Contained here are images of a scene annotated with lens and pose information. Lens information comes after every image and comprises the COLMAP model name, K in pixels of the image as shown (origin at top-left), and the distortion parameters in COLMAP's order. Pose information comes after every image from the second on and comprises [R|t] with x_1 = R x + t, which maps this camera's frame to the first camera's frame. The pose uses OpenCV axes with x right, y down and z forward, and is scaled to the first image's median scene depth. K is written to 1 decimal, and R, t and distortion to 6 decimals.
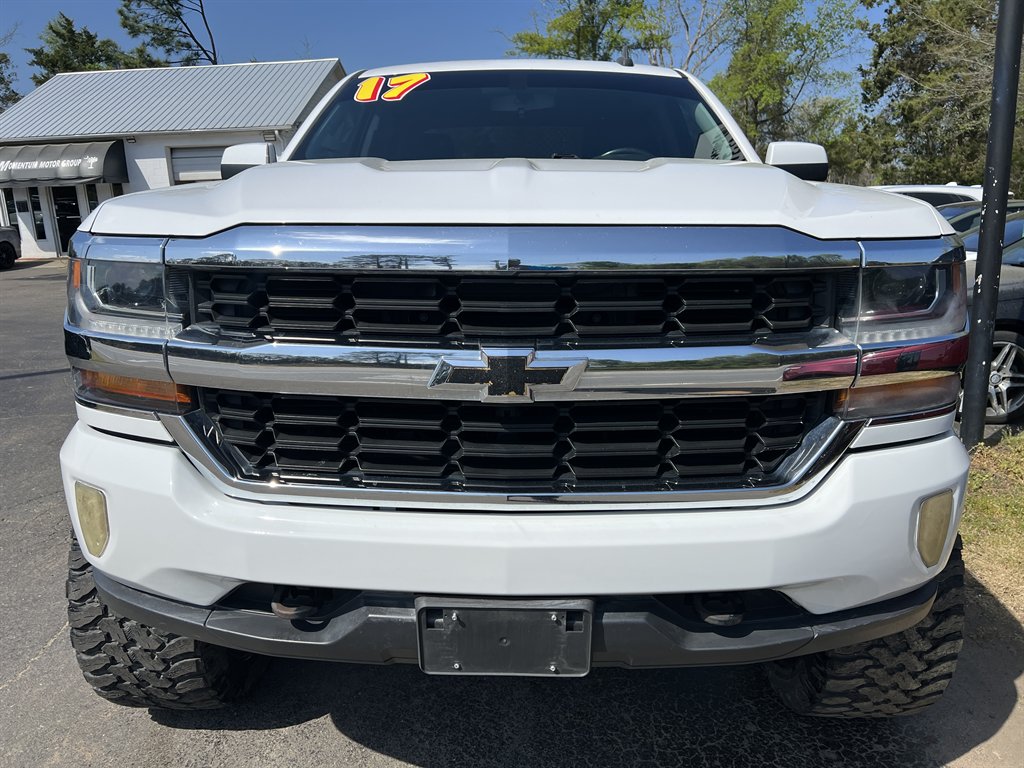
lens RADIAL K [[766.9, 0, 512.0], [0, 766.9, 384.0], [0, 0, 1]] dist [0.079275, -0.099407]
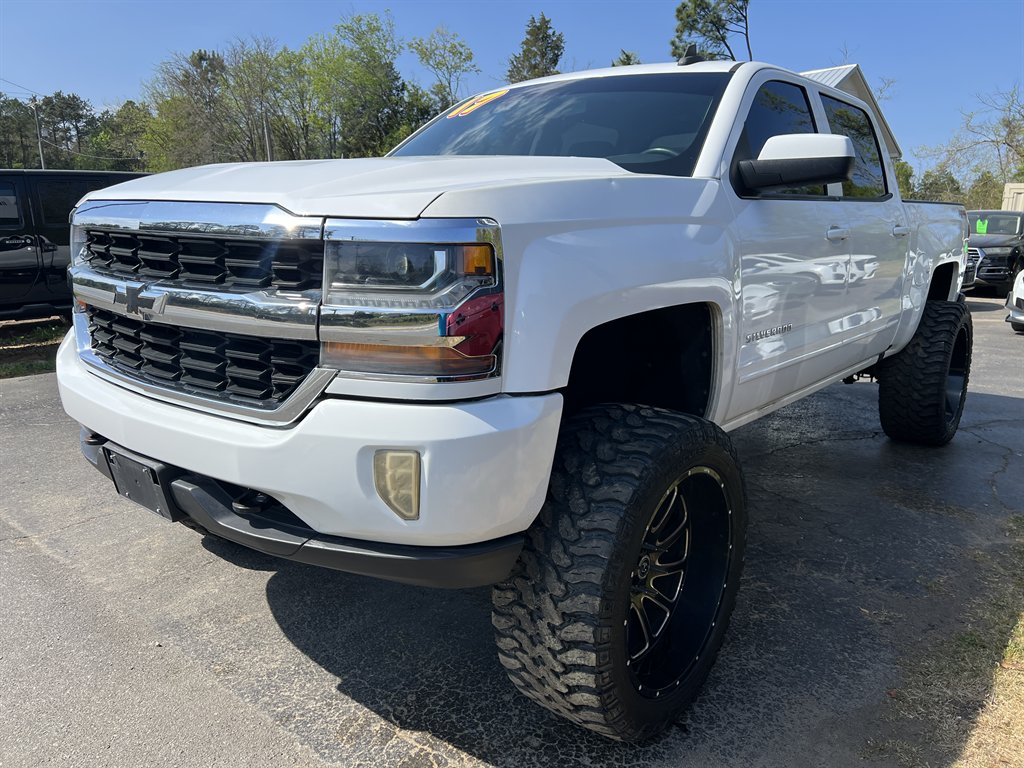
lens RADIAL K [[783.7, 0, 512.0], [0, 783.7, 384.0], [0, 0, 1]] dist [-0.006025, -0.003589]
pose [[0.781767, 0.142486, -0.607074, 1.321960], [-0.153860, 0.987520, 0.033645, -0.012905], [0.604291, 0.067102, 0.793933, 0.214194]]
